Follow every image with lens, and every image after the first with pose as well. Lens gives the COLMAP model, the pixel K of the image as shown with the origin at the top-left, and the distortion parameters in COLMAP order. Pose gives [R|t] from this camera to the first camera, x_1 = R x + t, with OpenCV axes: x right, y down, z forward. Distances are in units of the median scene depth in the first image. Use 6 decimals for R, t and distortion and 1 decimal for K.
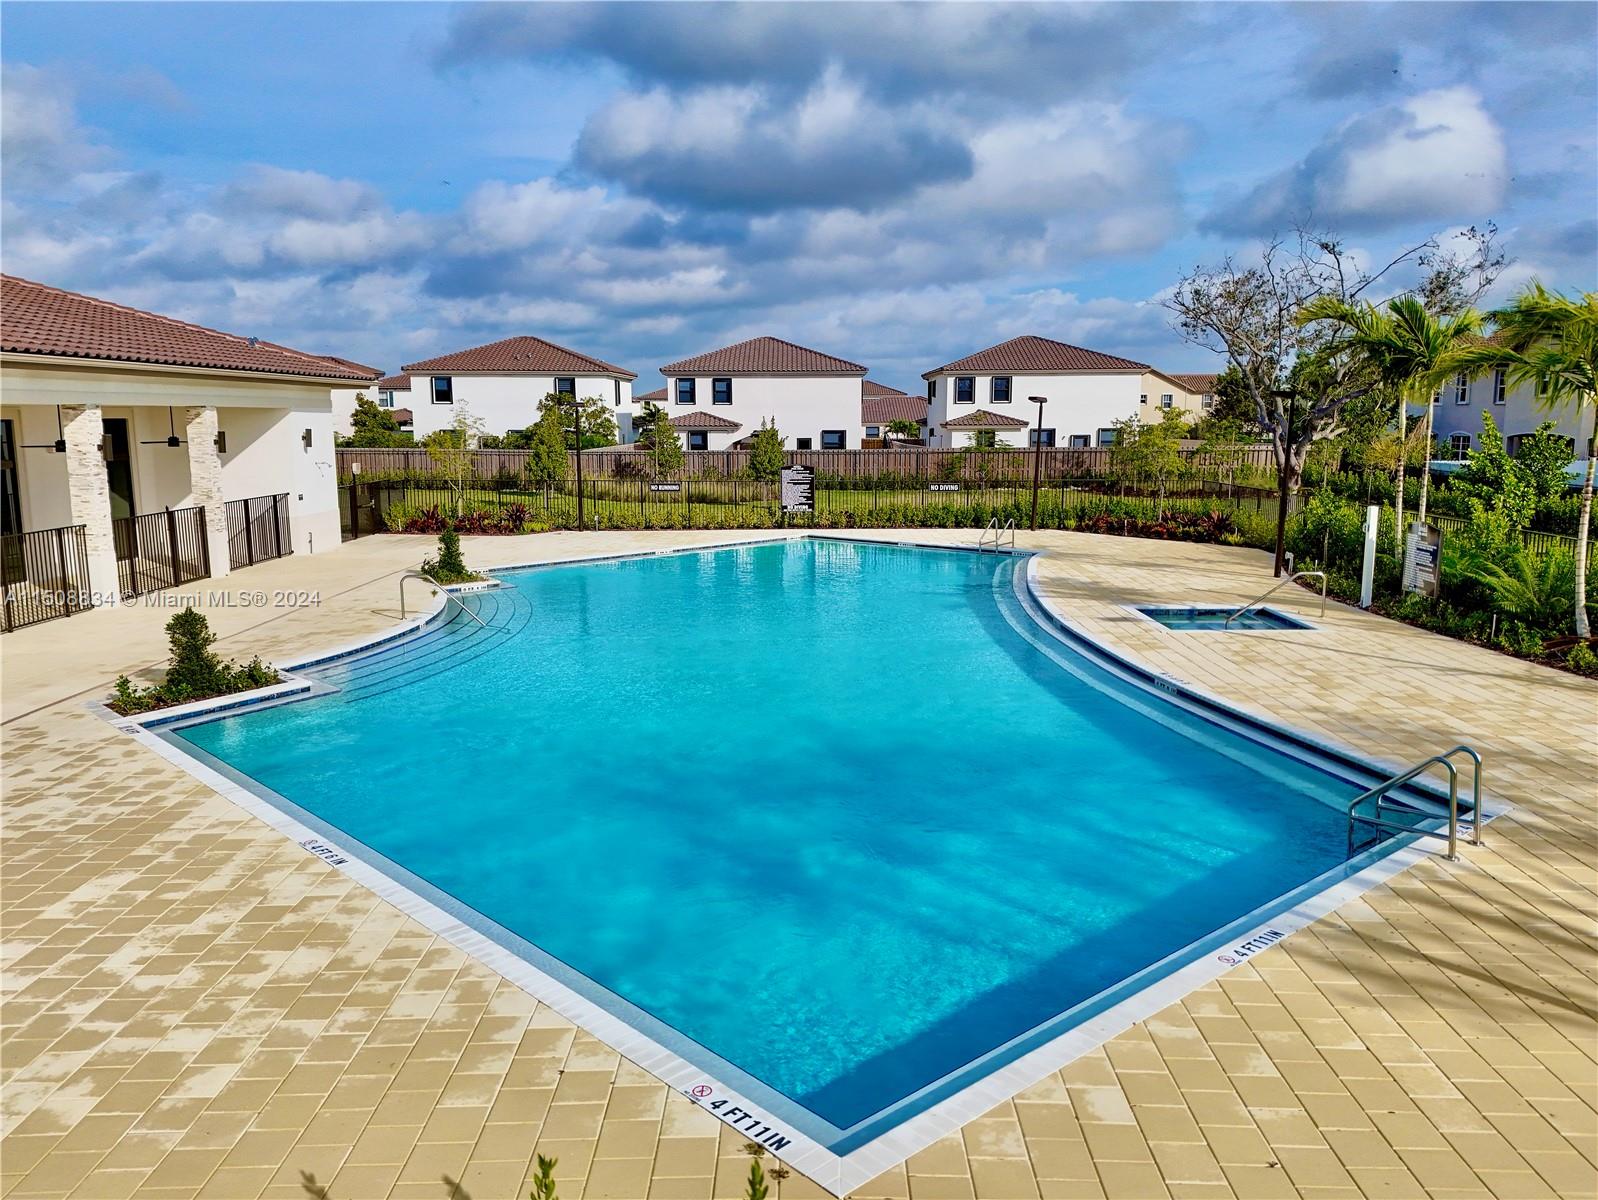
lens RADIAL K [[1154.7, 0, 799.0], [0, 1154.7, 600.0], [0, 0, 1]] dist [0.040754, 0.000217]
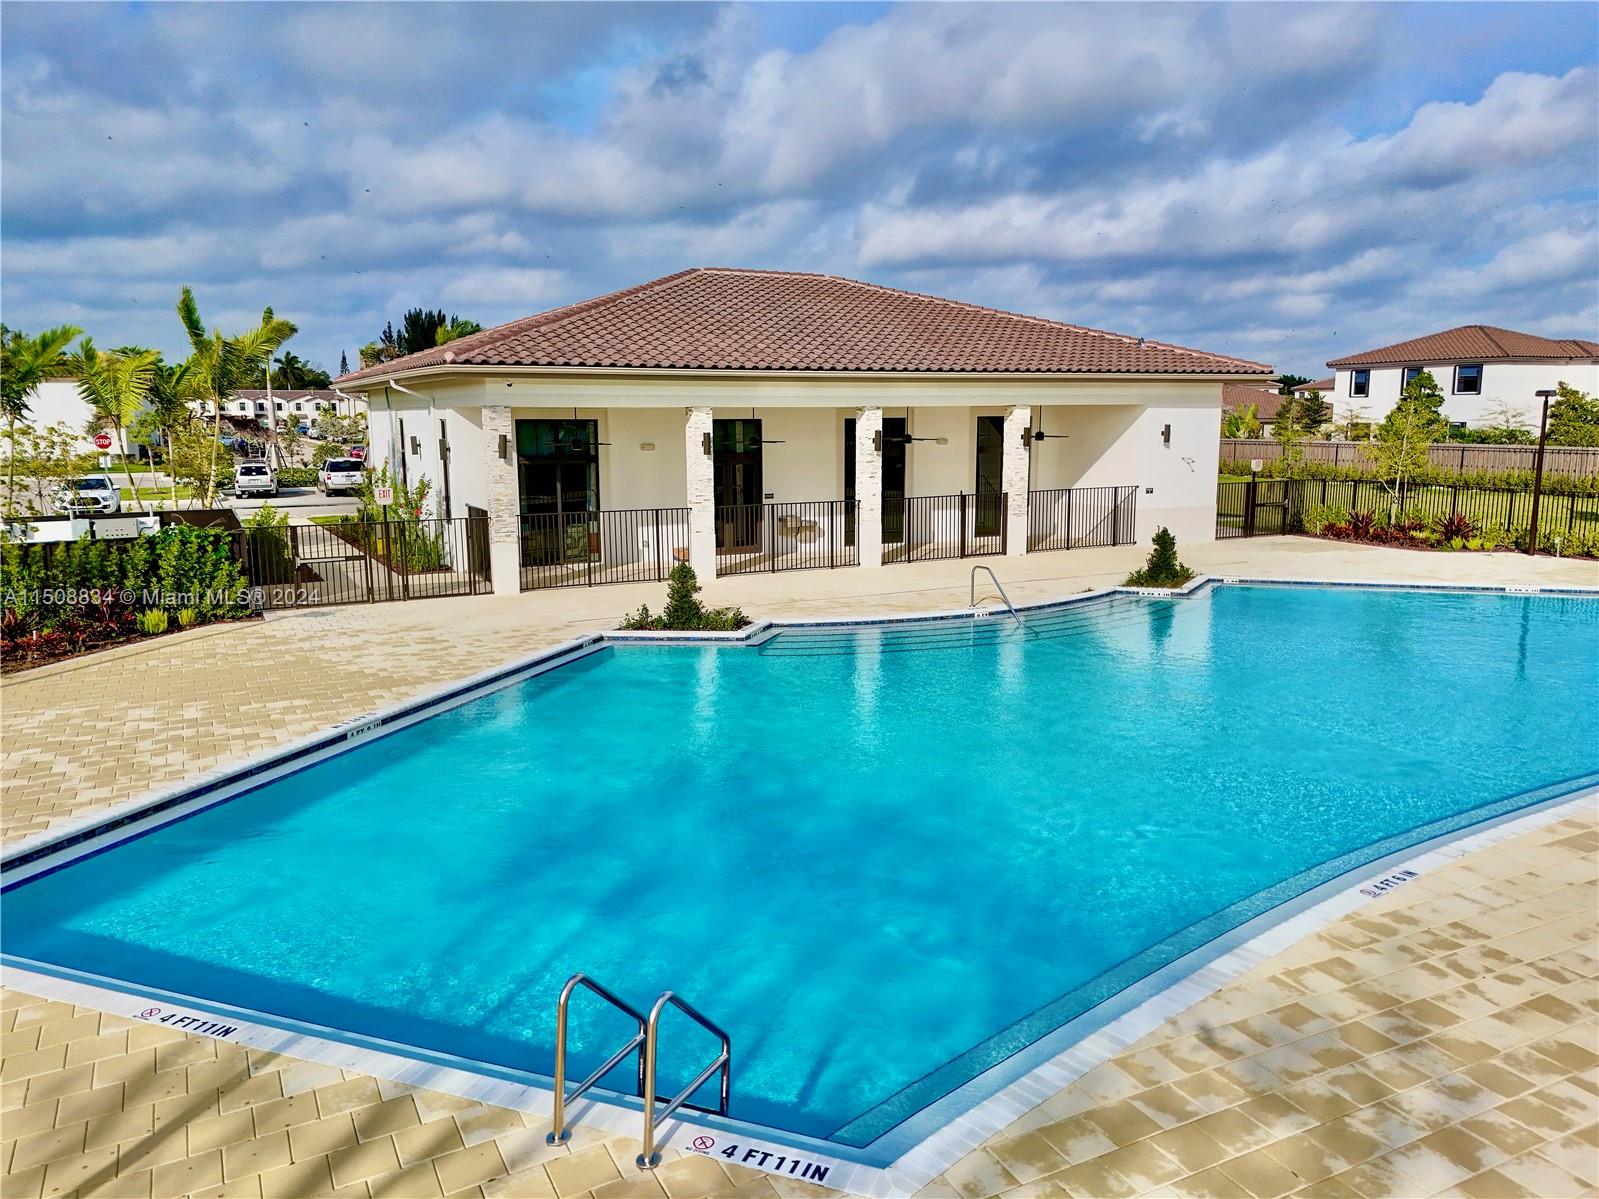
lens RADIAL K [[1141.7, 0, 799.5], [0, 1141.7, 599.5], [0, 0, 1]] dist [0.009000, 0.001896]
pose [[0.487368, 0.142581, -0.861477, 1.202127], [-0.133937, 0.987110, 0.087601, -0.149786], [0.862863, 0.072690, 0.500183, 0.846559]]
